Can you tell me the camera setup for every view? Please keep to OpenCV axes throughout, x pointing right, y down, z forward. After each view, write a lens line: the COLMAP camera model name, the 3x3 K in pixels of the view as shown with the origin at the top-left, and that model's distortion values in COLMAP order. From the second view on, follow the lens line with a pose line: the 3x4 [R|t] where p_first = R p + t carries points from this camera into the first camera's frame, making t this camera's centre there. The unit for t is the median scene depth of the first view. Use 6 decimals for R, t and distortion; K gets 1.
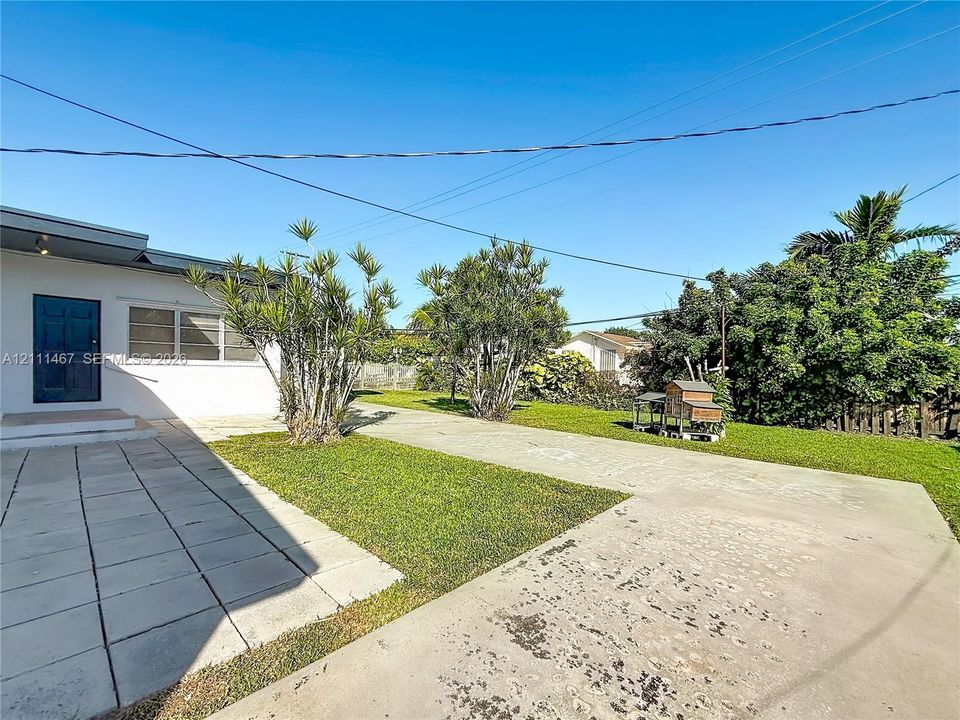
lens RADIAL K [[395.4, 0, 477.9], [0, 395.4, 358.7], [0, 0, 1]] dist [-0.000171, 0.000062]
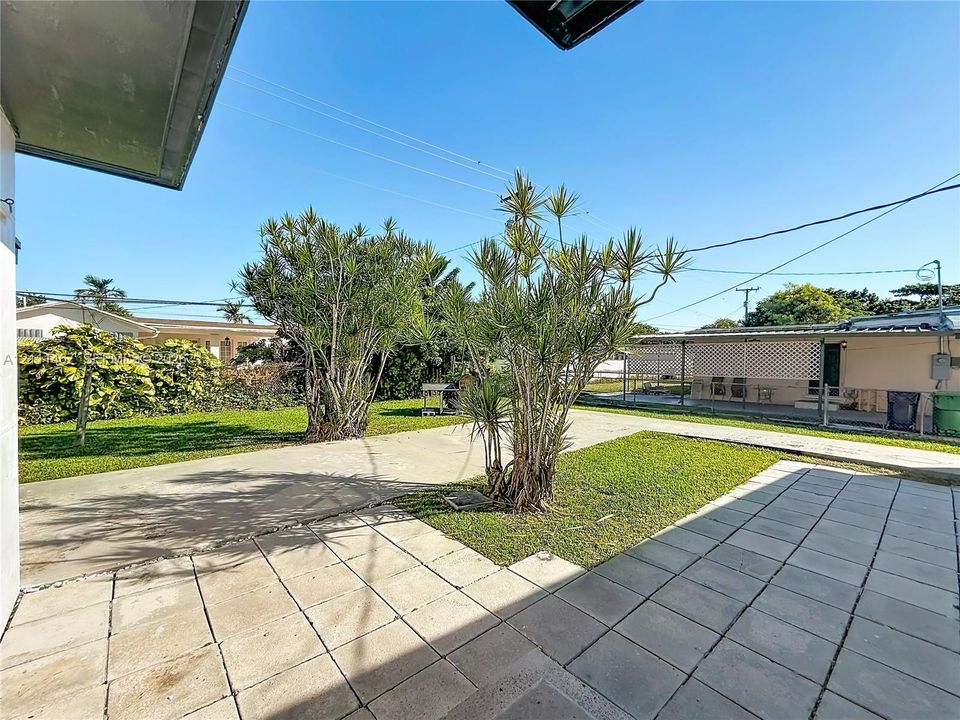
lens RADIAL K [[395.4, 0, 477.9], [0, 395.4, 358.7], [0, 0, 1]] dist [-0.000171, 0.000062]
pose [[0.107589, -0.038033, 0.993468, -1.737666], [-0.024874, 0.998852, 0.040933, -0.099553], [-0.993884, -0.029115, 0.106520, 1.597479]]
